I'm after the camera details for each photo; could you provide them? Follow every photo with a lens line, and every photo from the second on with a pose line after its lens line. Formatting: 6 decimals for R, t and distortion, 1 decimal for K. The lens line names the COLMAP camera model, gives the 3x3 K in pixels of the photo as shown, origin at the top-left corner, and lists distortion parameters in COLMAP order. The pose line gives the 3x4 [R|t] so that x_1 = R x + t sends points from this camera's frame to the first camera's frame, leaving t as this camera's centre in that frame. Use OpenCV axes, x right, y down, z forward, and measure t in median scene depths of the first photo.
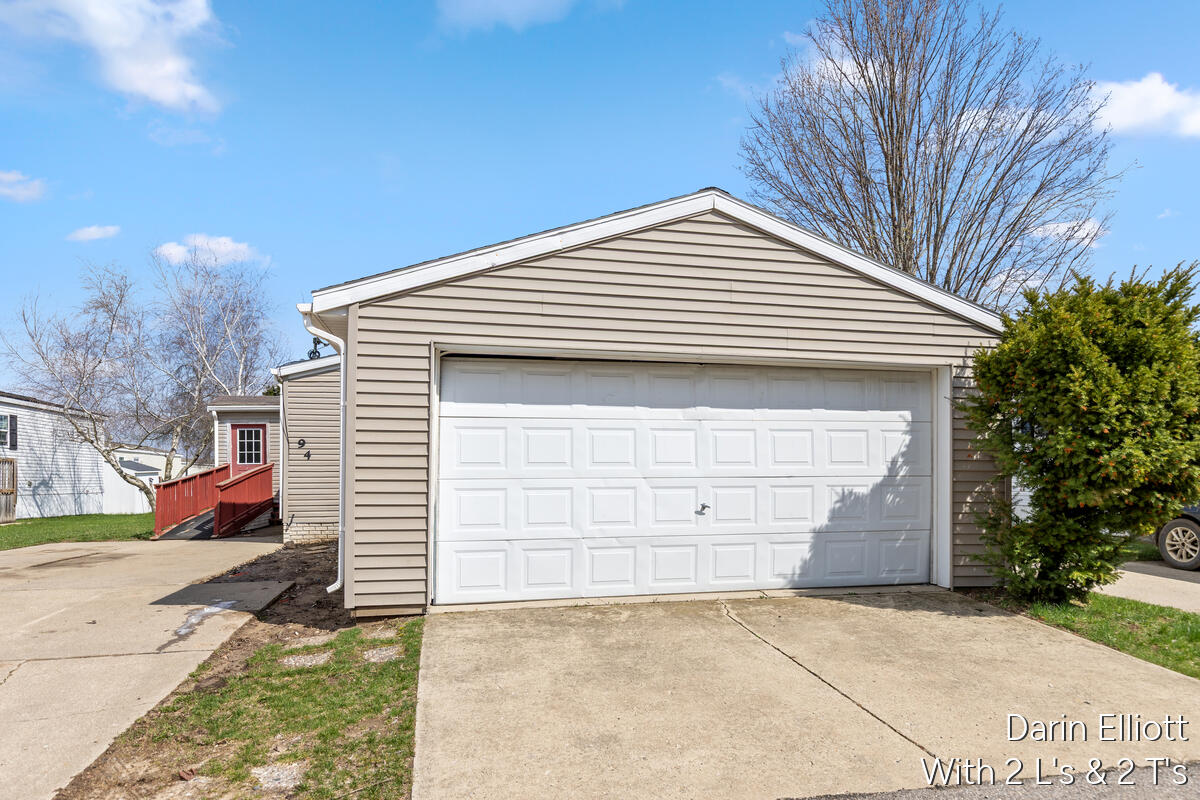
lens RADIAL K [[725.5, 0, 600.0], [0, 725.5, 403.2], [0, 0, 1]] dist [0.000856, 0.000925]
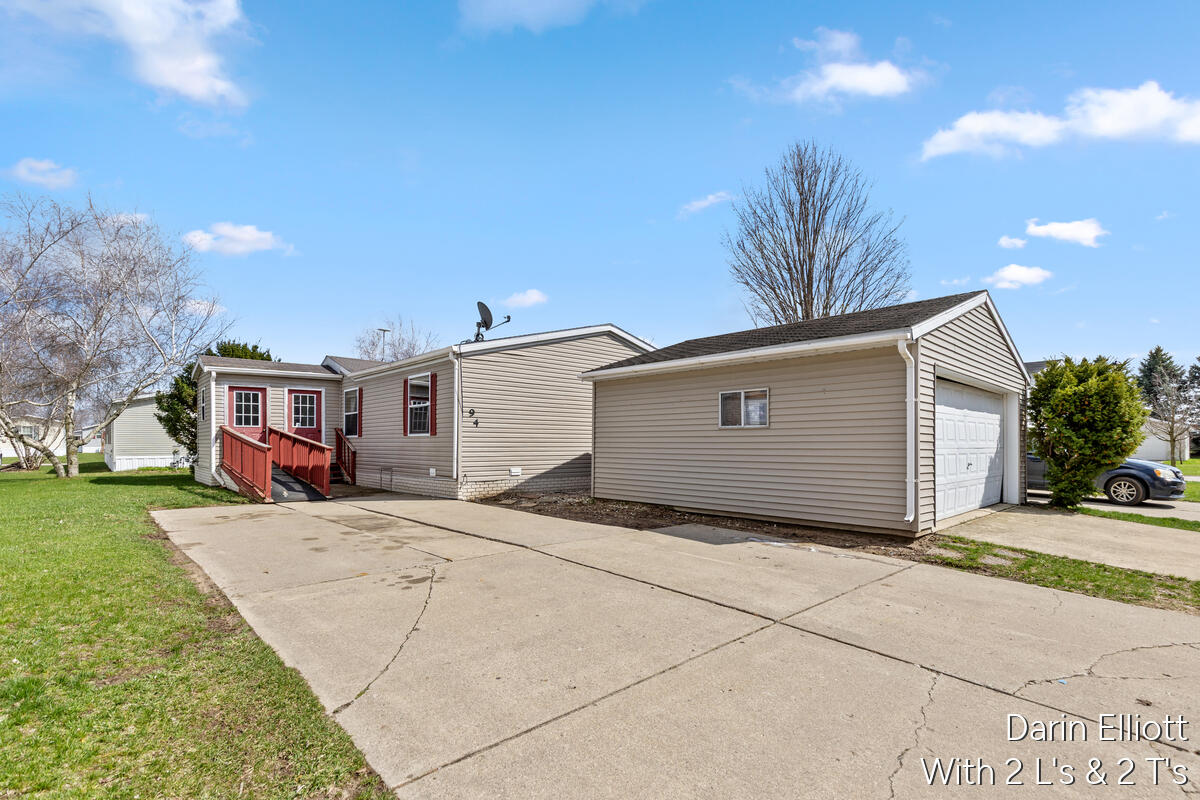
lens RADIAL K [[543.7, 0, 602.6], [0, 543.7, 391.5], [0, 0, 1]] dist [0.003126, 0.000555]
pose [[0.862720, 0.059160, 0.502210, -0.503399], [-0.063426, 0.997949, -0.008602, 0.011818], [-0.501689, -0.024432, 0.864703, 0.109210]]
